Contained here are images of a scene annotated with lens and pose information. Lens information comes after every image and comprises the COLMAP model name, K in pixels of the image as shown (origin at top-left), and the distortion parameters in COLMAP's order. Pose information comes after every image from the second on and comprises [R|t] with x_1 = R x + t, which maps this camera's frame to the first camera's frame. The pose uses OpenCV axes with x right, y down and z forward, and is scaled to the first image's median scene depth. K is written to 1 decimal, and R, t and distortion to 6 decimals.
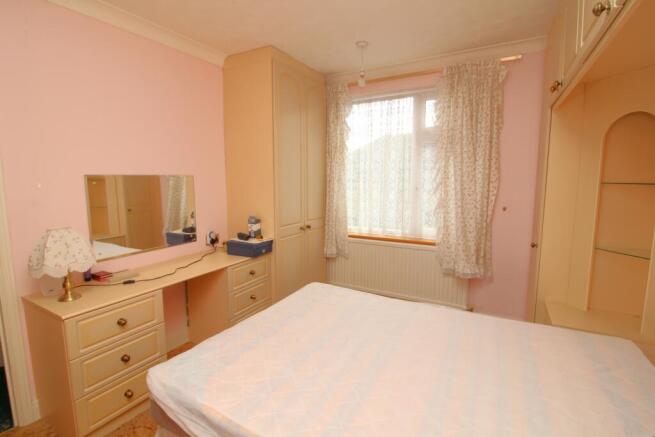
lens RADIAL K [[316.9, 0, 322.2], [0, 316.9, 215.0], [0, 0, 1]] dist [-0.003251, -0.000828]
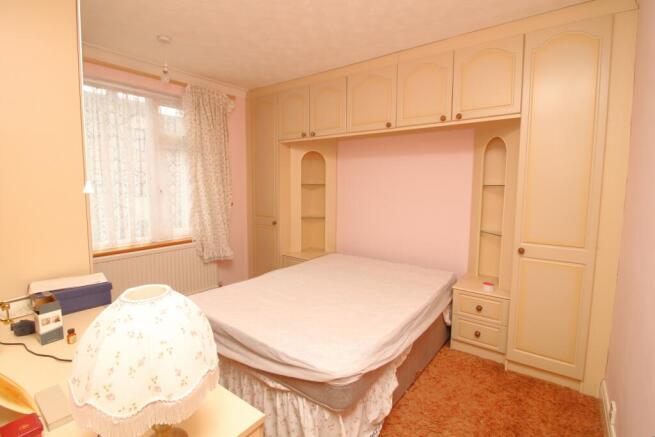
lens RADIAL K [[316.9, 0, 322.2], [0, 316.9, 215.0], [0, 0, 1]] dist [-0.003251, -0.000828]
pose [[0.126016, -0.095147, 0.987455, -0.710340], [0.108658, 0.990725, 0.081595, -0.039803], [-0.986060, 0.097012, 0.135186, 0.411282]]
